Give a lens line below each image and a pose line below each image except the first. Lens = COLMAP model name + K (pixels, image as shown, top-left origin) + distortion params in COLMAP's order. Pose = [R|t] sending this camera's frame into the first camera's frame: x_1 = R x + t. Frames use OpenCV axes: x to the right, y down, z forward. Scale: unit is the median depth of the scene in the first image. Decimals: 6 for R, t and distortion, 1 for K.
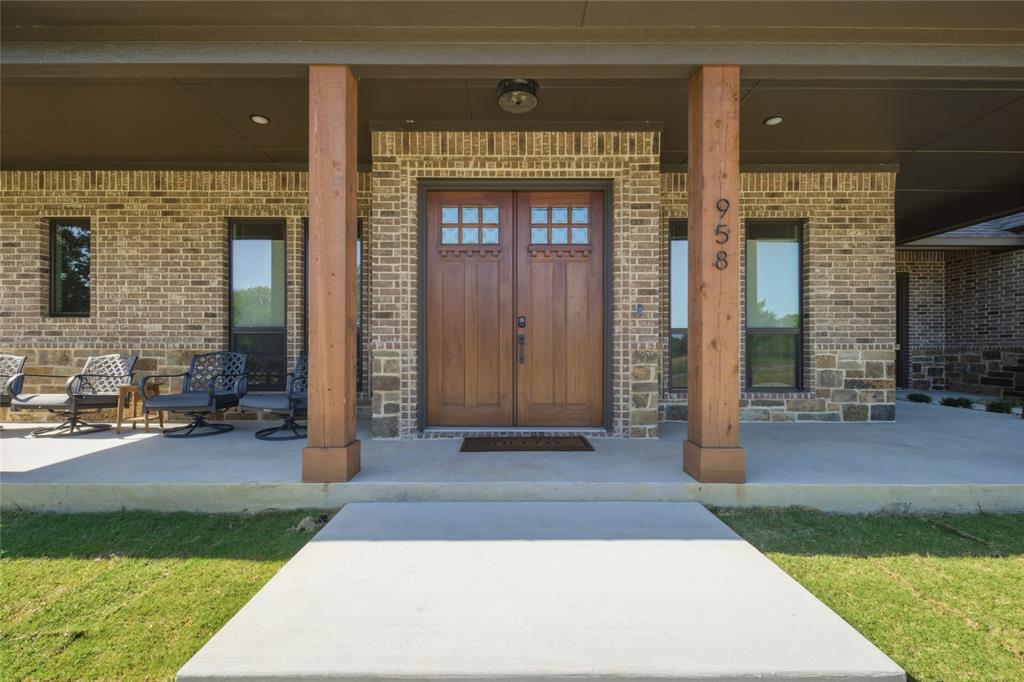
lens RADIAL K [[457.5, 0, 511.2], [0, 457.5, 345.4], [0, 0, 1]] dist [0.004062, -0.003820]
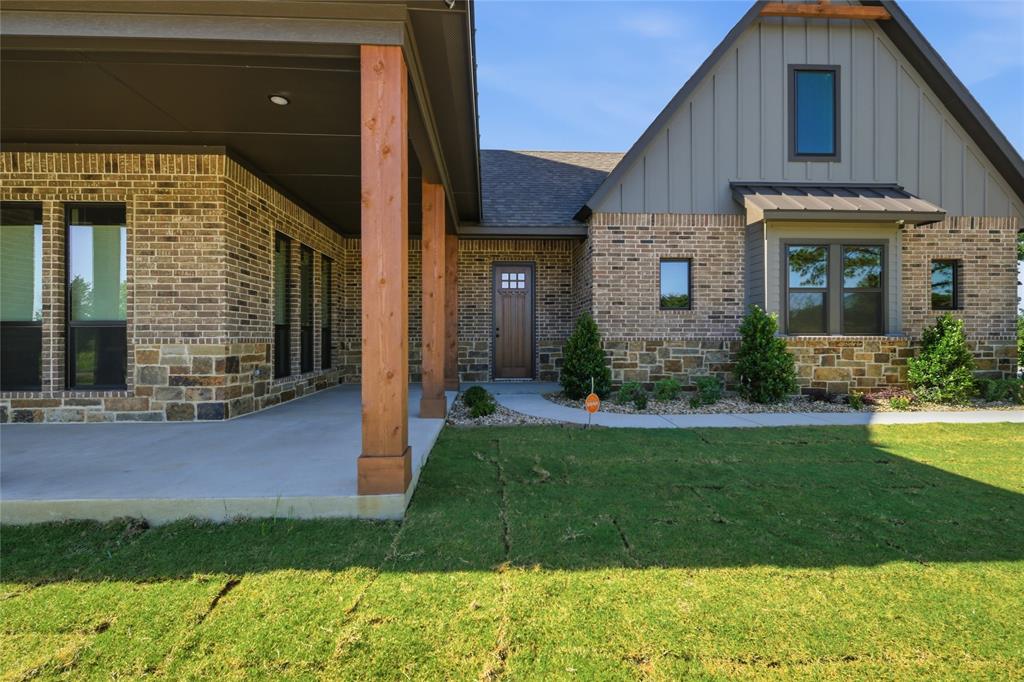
lens RADIAL K [[457.5, 0, 512.5], [0, 457.5, 336.0], [0, 0, 1]] dist [0.004062, -0.003820]
pose [[0.998483, -0.005058, 0.054820, 1.375343], [0.004845, 0.999980, 0.004026, -0.007810], [-0.054839, -0.003755, 0.998488, 0.030244]]
